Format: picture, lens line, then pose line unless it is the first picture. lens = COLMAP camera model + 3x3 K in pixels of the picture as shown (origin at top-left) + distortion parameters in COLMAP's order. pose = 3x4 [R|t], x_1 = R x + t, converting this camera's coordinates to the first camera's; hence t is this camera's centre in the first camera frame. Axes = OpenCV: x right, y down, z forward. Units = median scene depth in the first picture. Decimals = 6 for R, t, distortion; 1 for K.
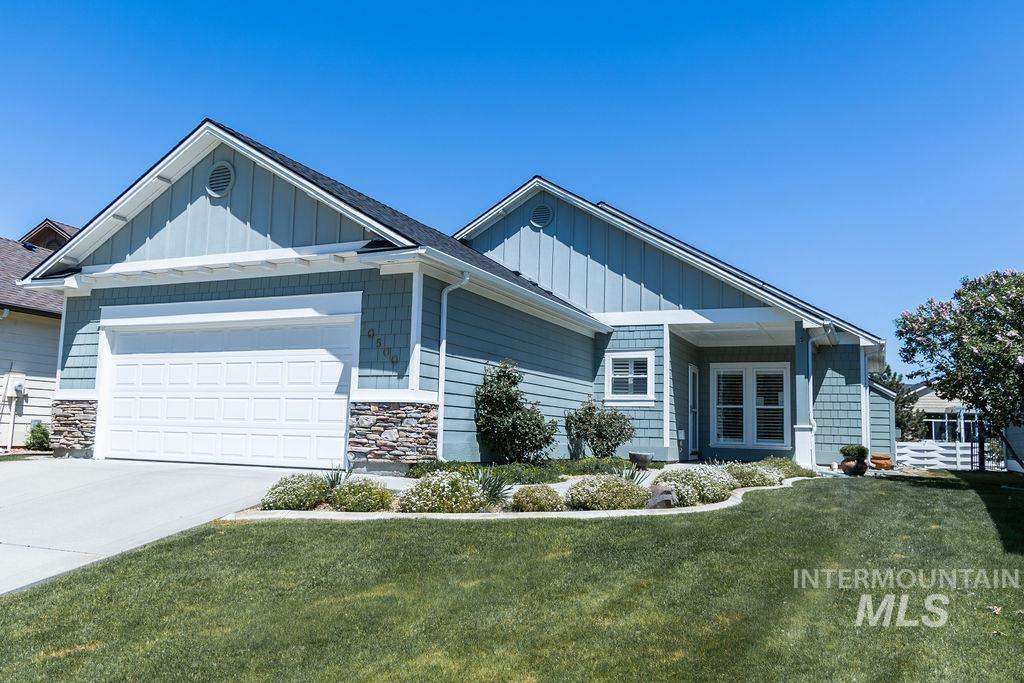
lens RADIAL K [[694.5, 0, 512.0], [0, 694.5, 341.5], [0, 0, 1]] dist [0.011626, 0.003343]
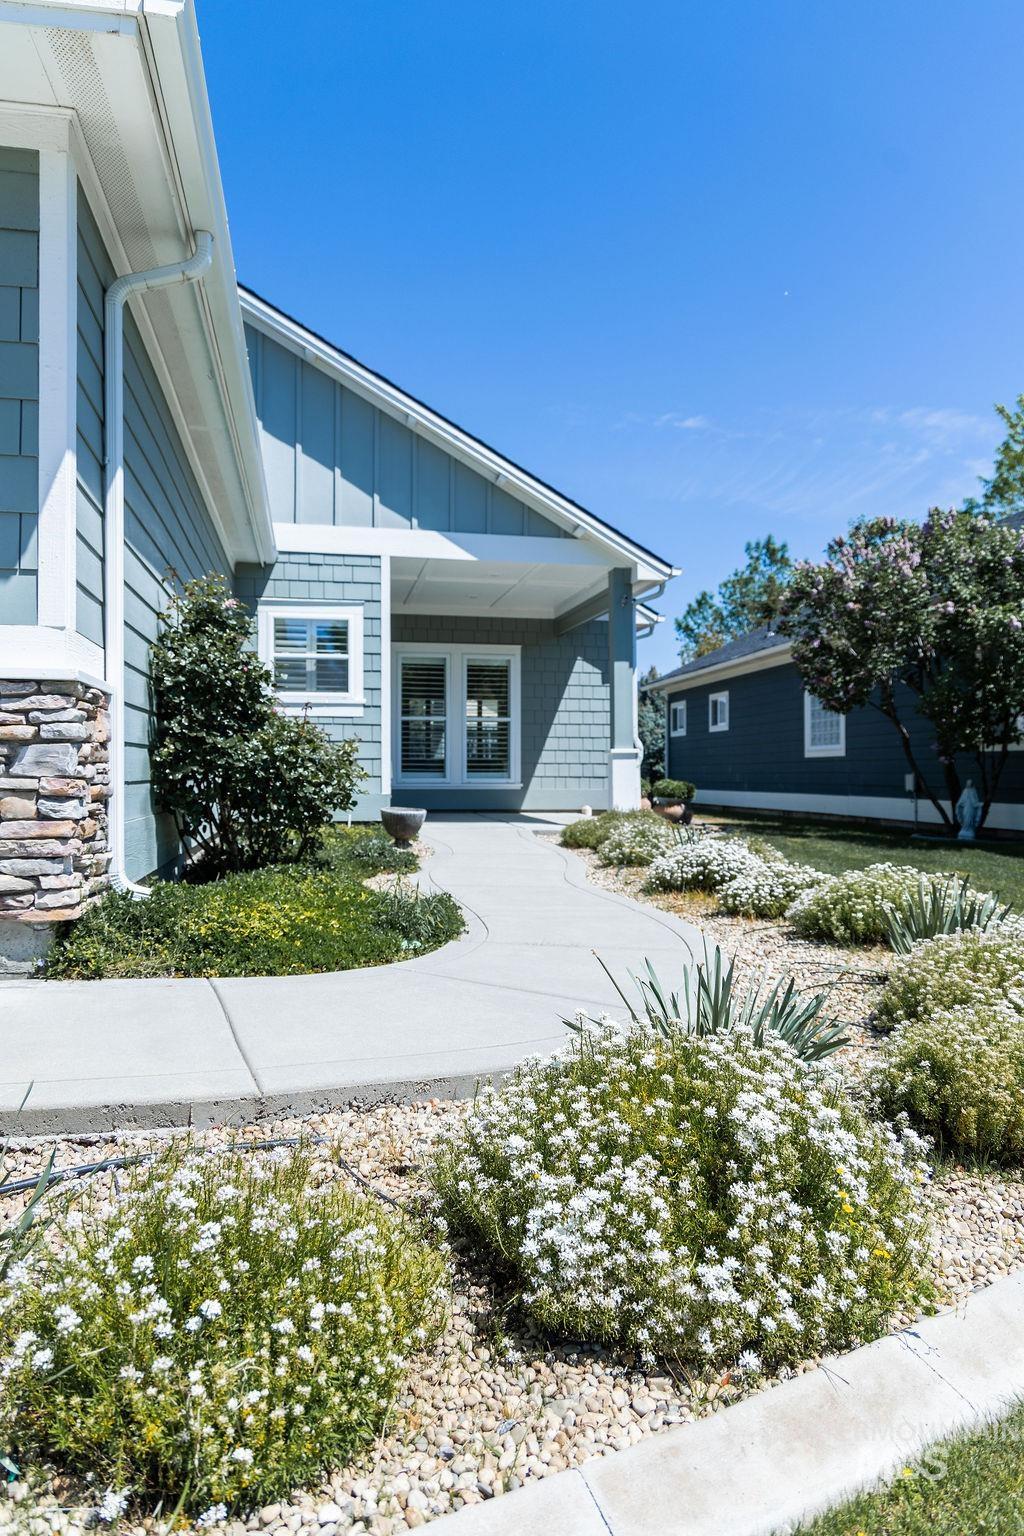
lens RADIAL K [[1003.6, 0, 512.4], [0, 1003.6, 741.2], [0, 0, 1]] dist [0.000480, -0.000771]
pose [[0.832305, -0.008977, 0.554245, -0.110687], [-0.052520, 0.994094, 0.094969, 0.035581], [-0.551824, -0.108152, 0.826918, 0.324438]]
